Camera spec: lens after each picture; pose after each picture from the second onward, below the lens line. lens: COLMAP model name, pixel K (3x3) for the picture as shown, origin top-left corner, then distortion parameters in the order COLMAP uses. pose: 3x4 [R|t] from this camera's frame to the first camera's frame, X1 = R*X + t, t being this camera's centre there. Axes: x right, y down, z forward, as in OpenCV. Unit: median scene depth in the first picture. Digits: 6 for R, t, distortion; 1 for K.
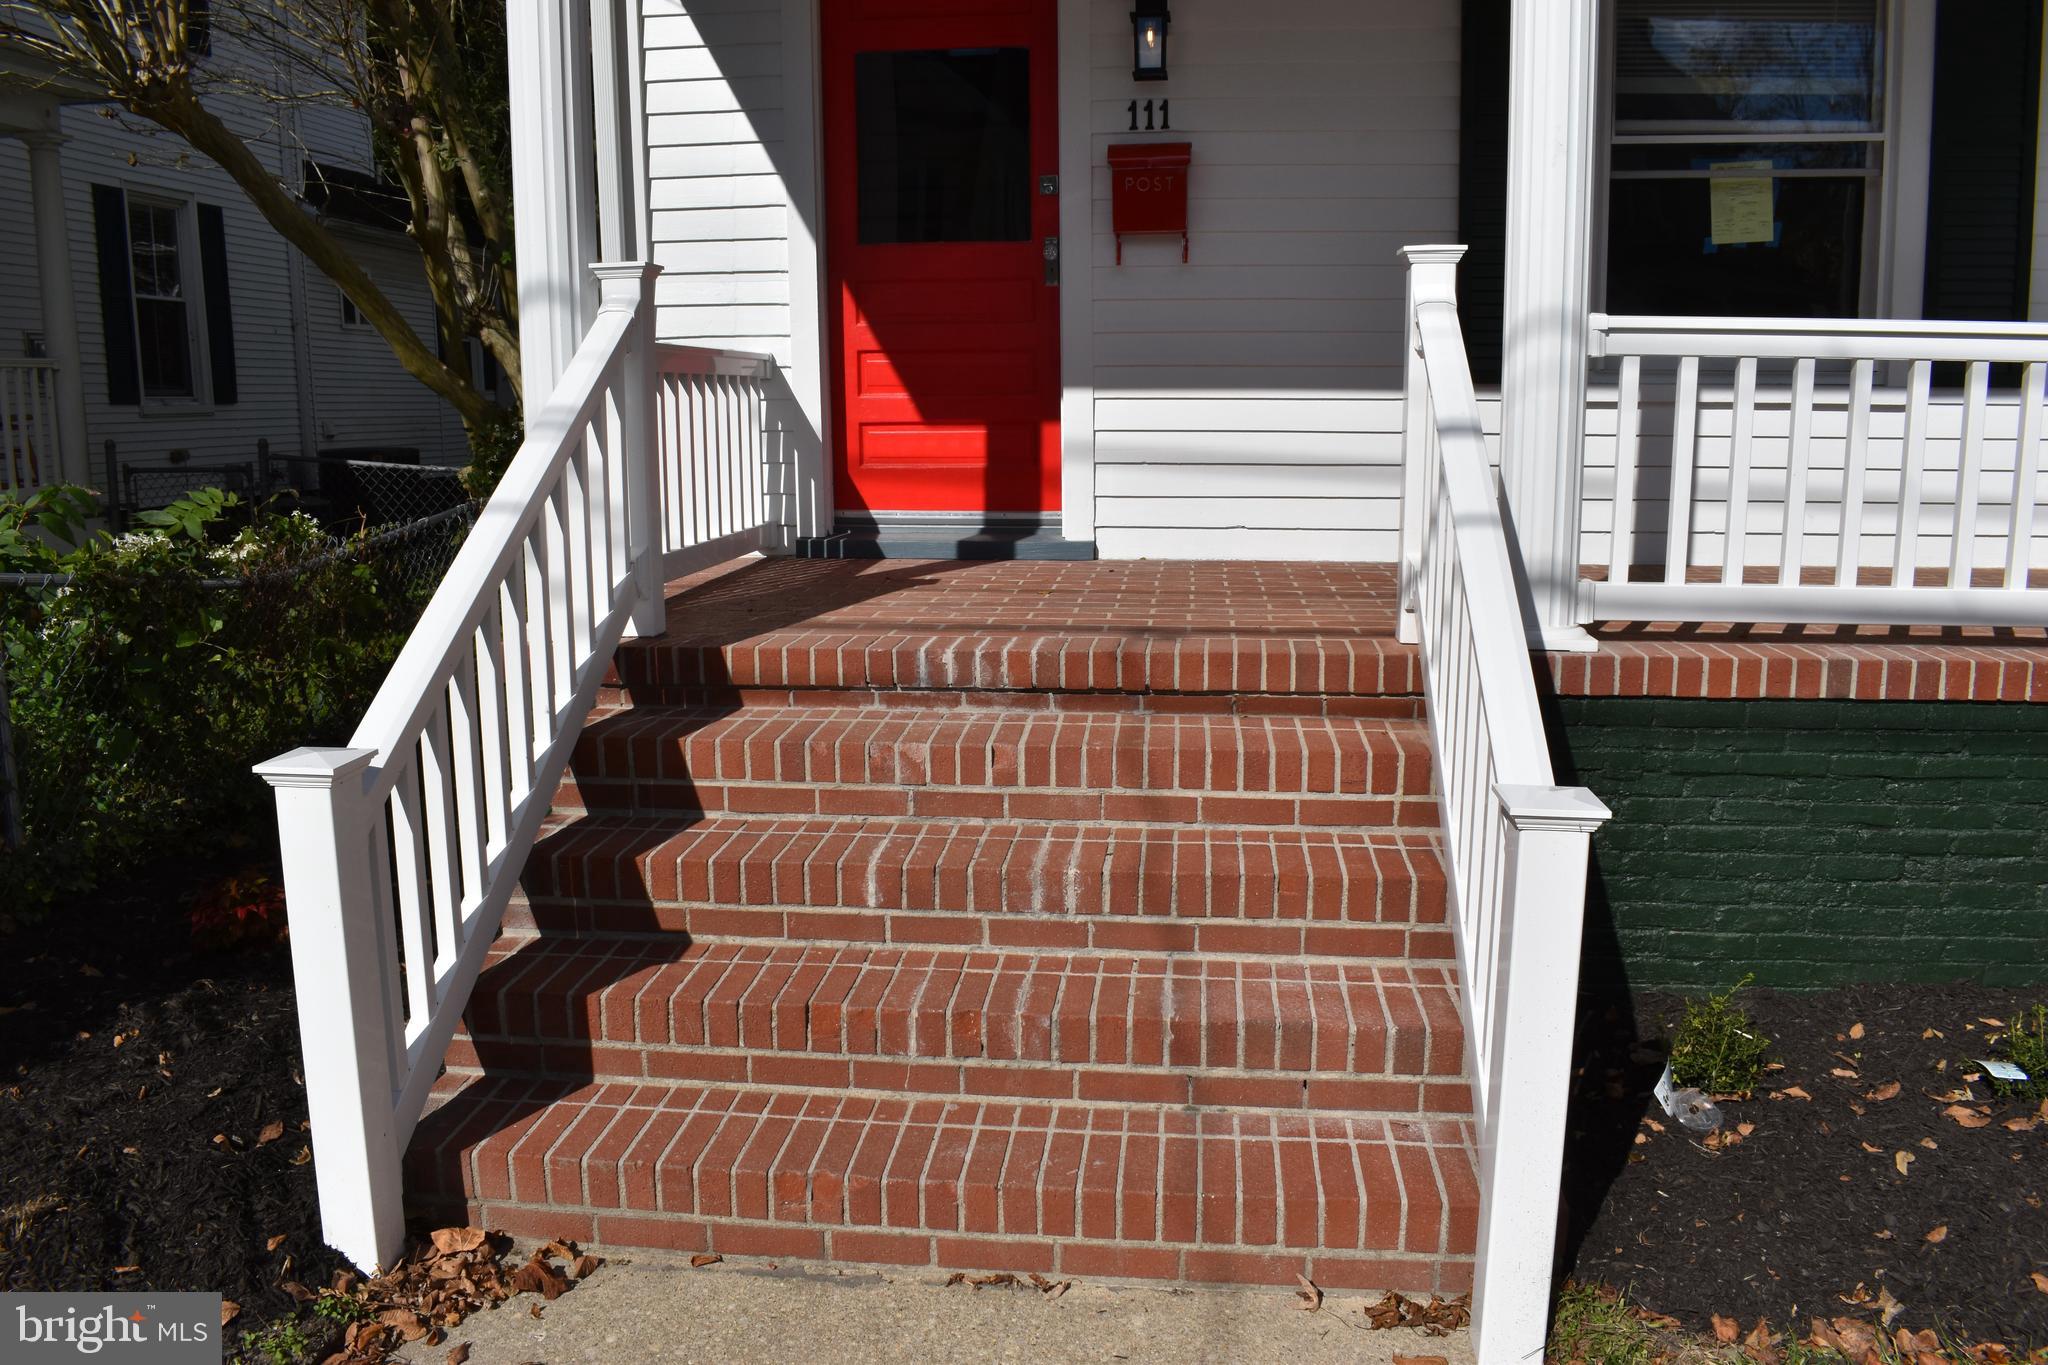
lens RADIAL K [[1590.9, 0, 1024.0], [0, 1590.9, 682.5], [0, 0, 1]] dist [-0.093683, 0.005062]
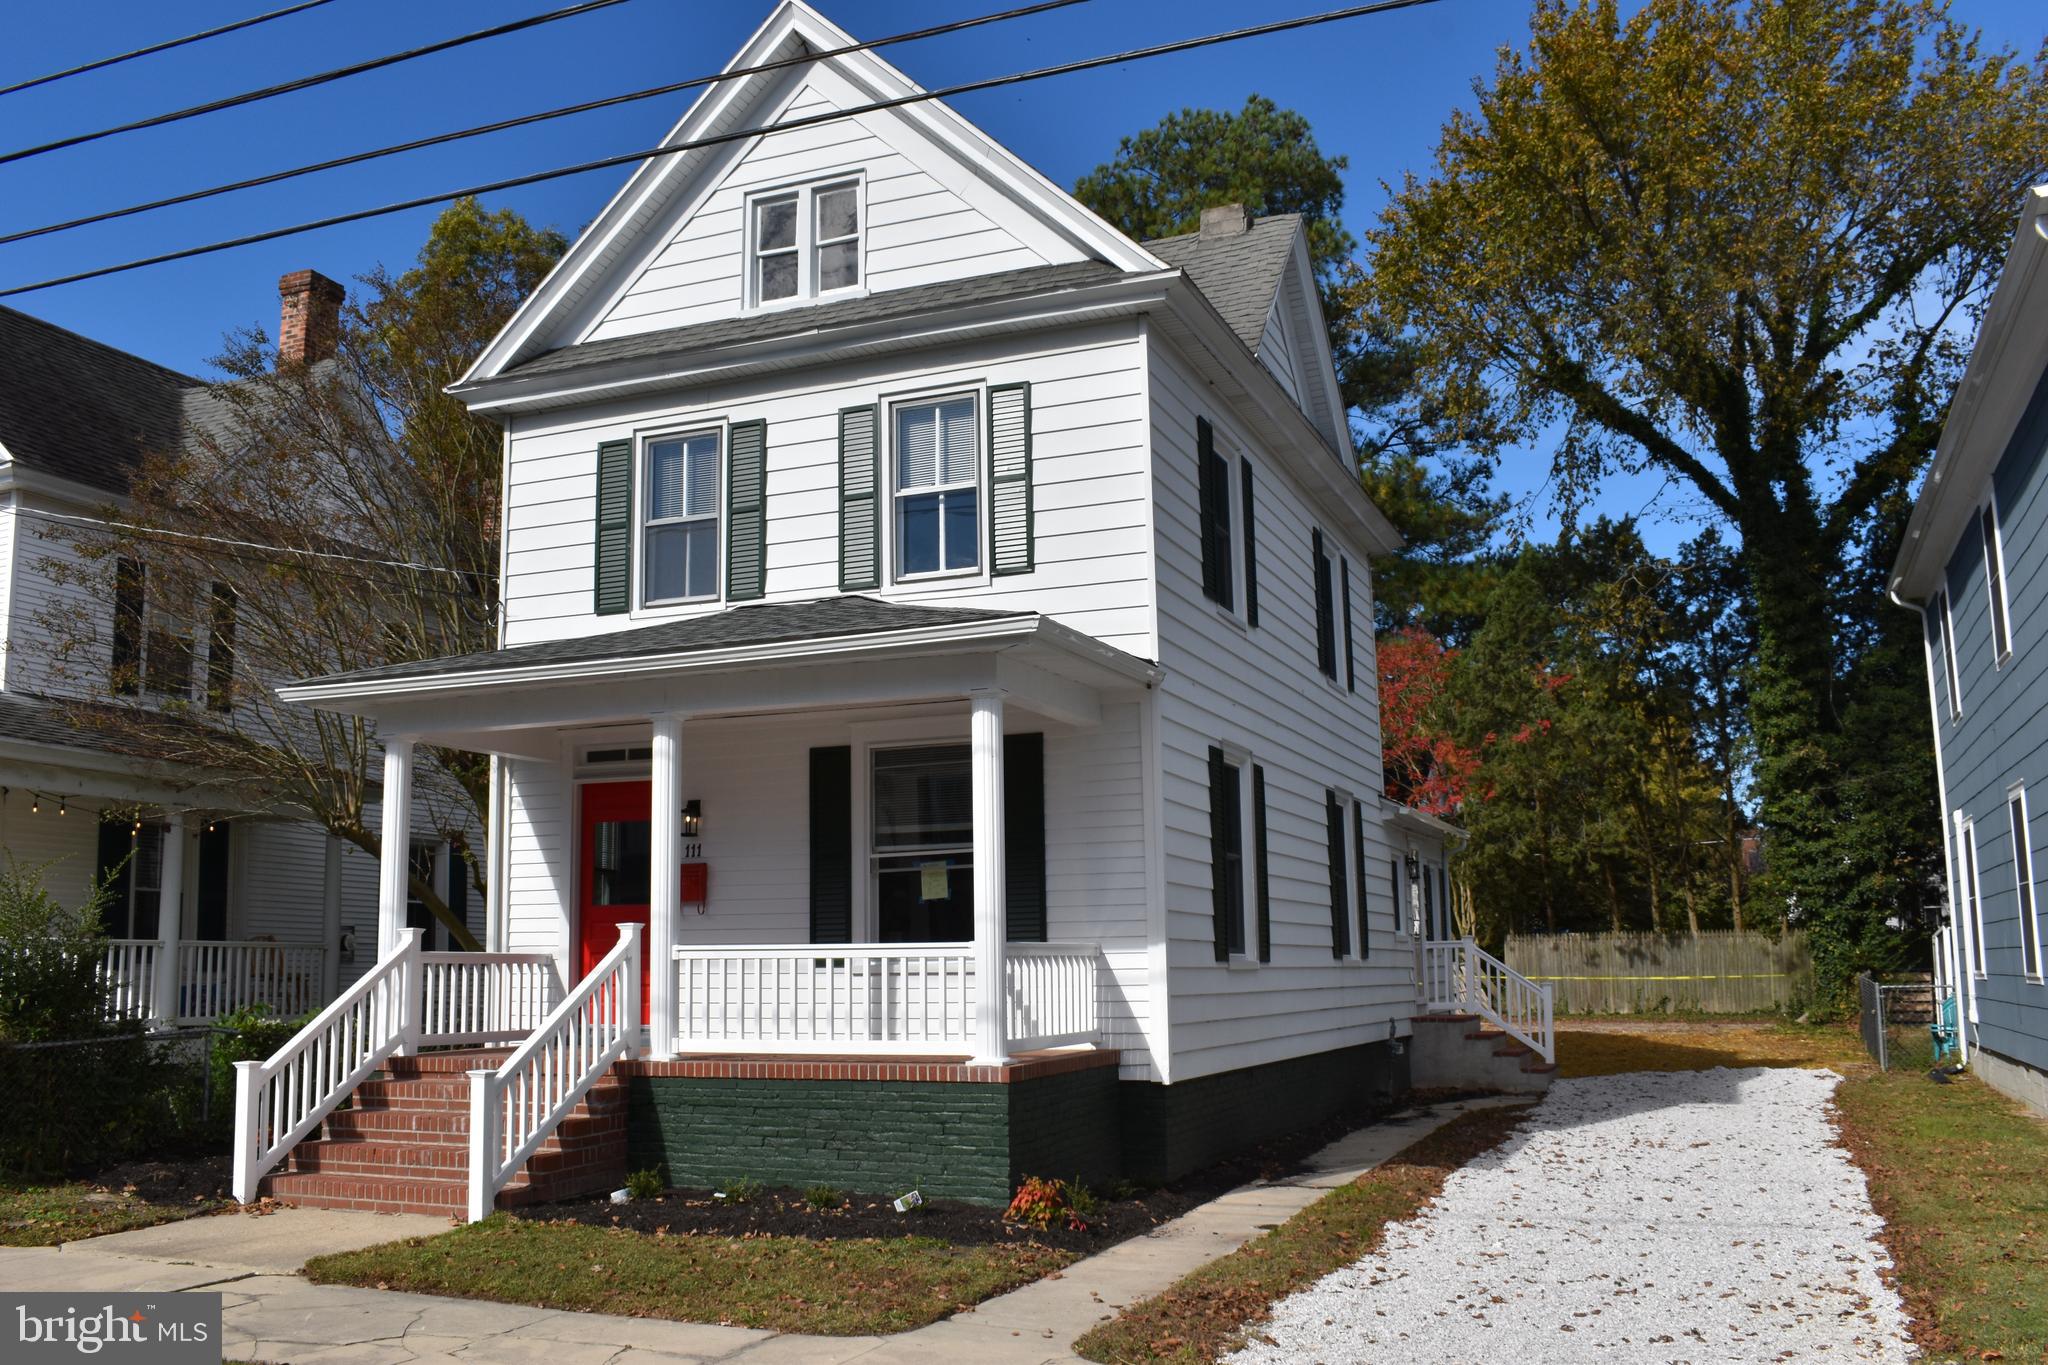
lens RADIAL K [[1814.9, 0, 1024.0], [0, 1814.9, 682.5], [0, 0, 1]] dist [-0.074260, 0.006792]
pose [[0.961316, -0.046068, -0.271568, 1.924787], [-0.043843, 0.947754, -0.315975, 0.337502], [0.271936, 0.315659, 0.909071, -2.056699]]
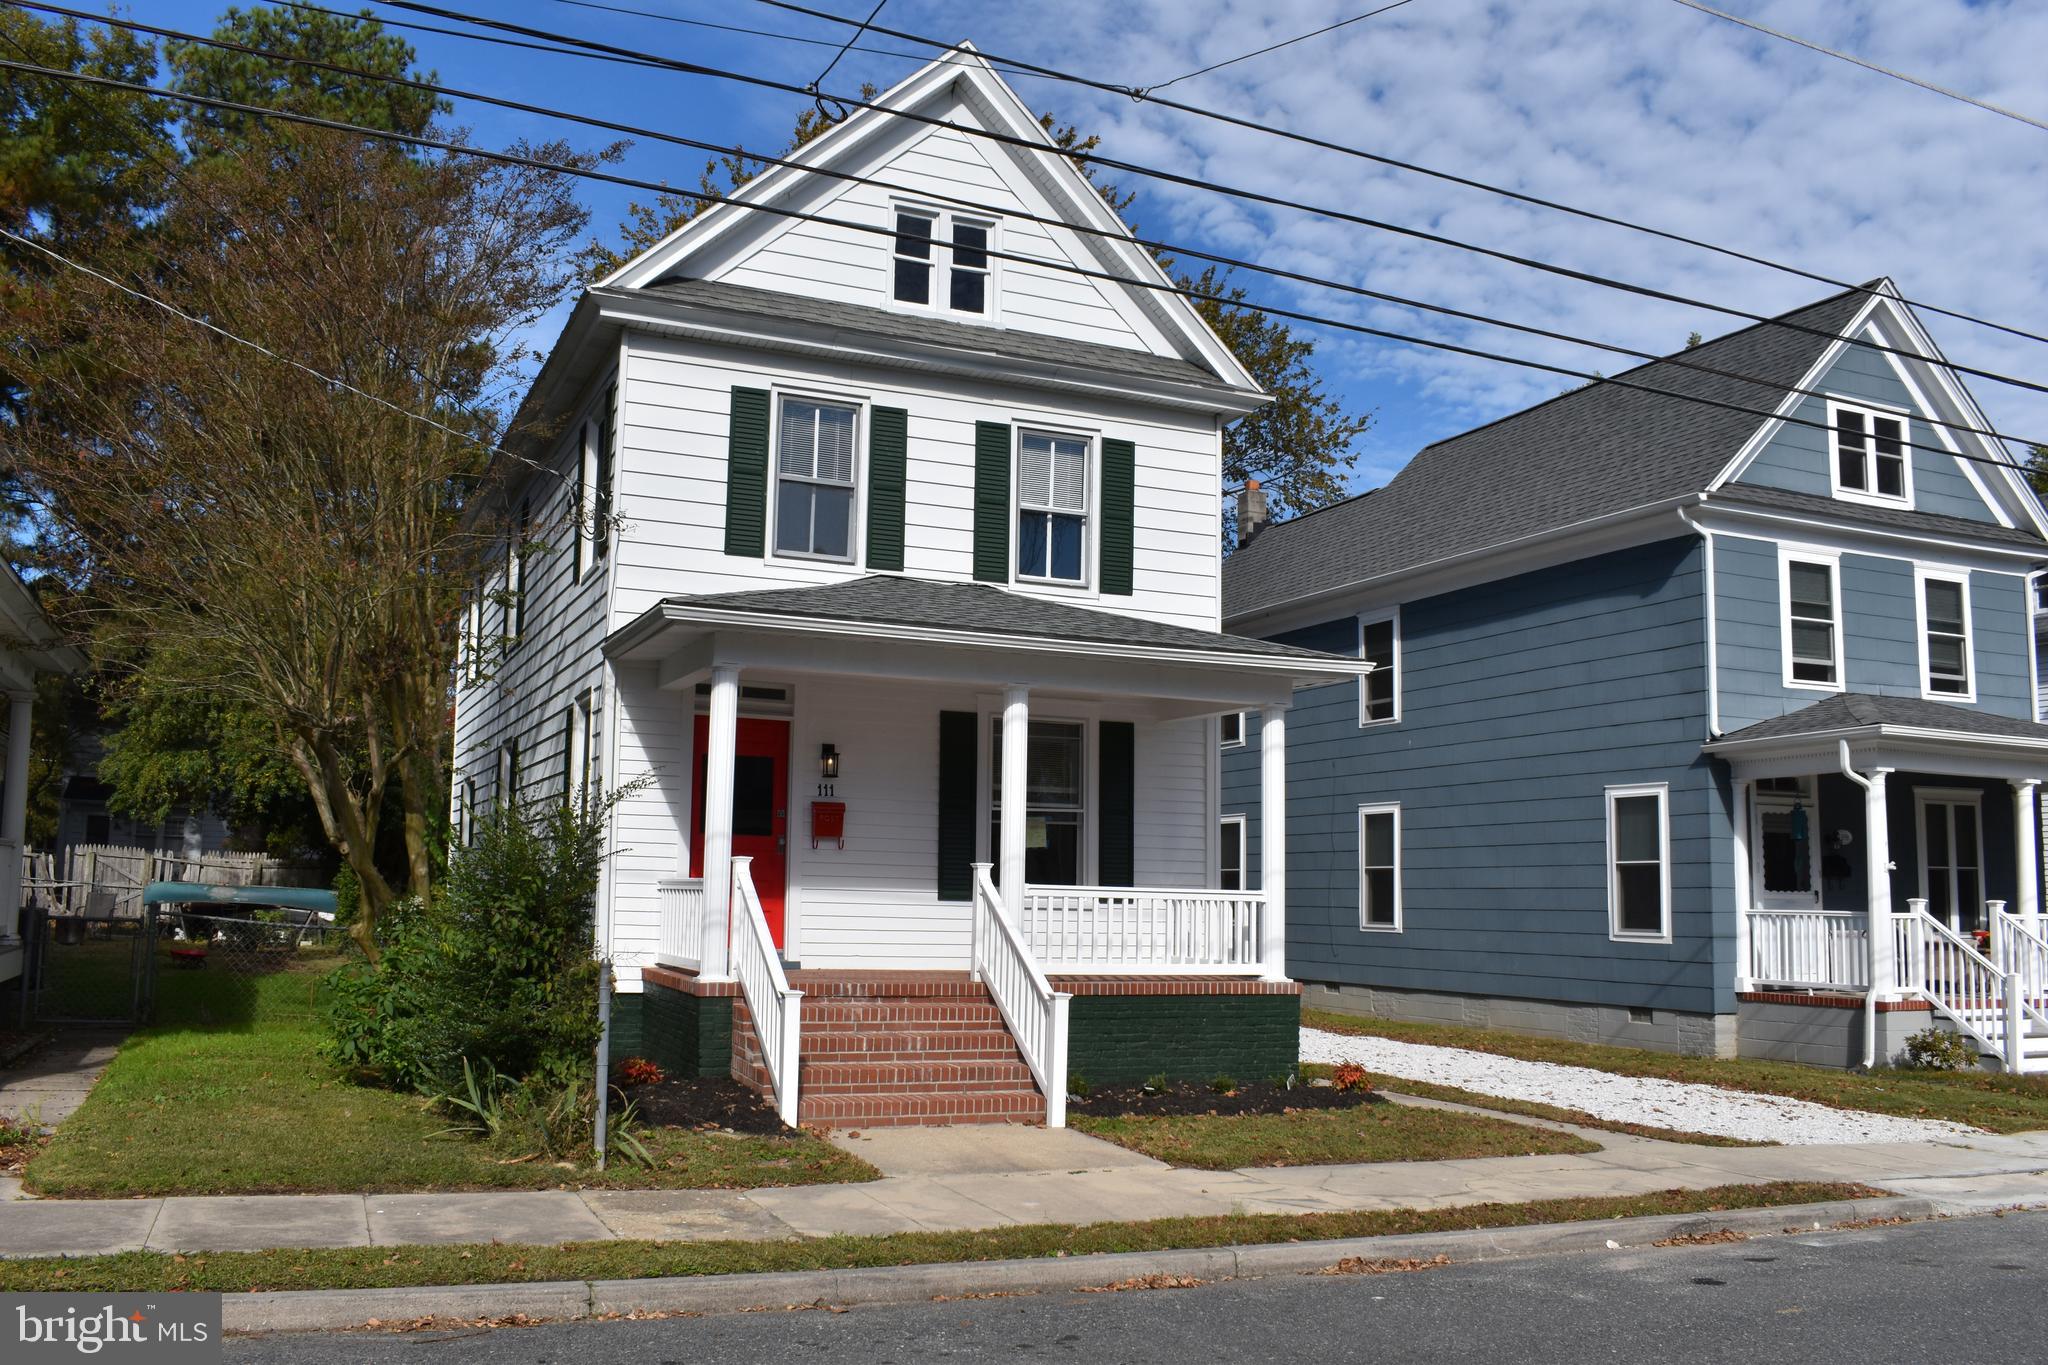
lens RADIAL K [[1696.9, 0, 1024.0], [0, 1696.9, 682.5], [0, 0, 1]] dist [-0.068351, 0.000218]
pose [[0.865649, 0.088128, 0.492833, -1.503064], [0.060234, 0.958902, -0.277270, 0.369756], [-0.497014, 0.269705, 0.824764, -2.174790]]
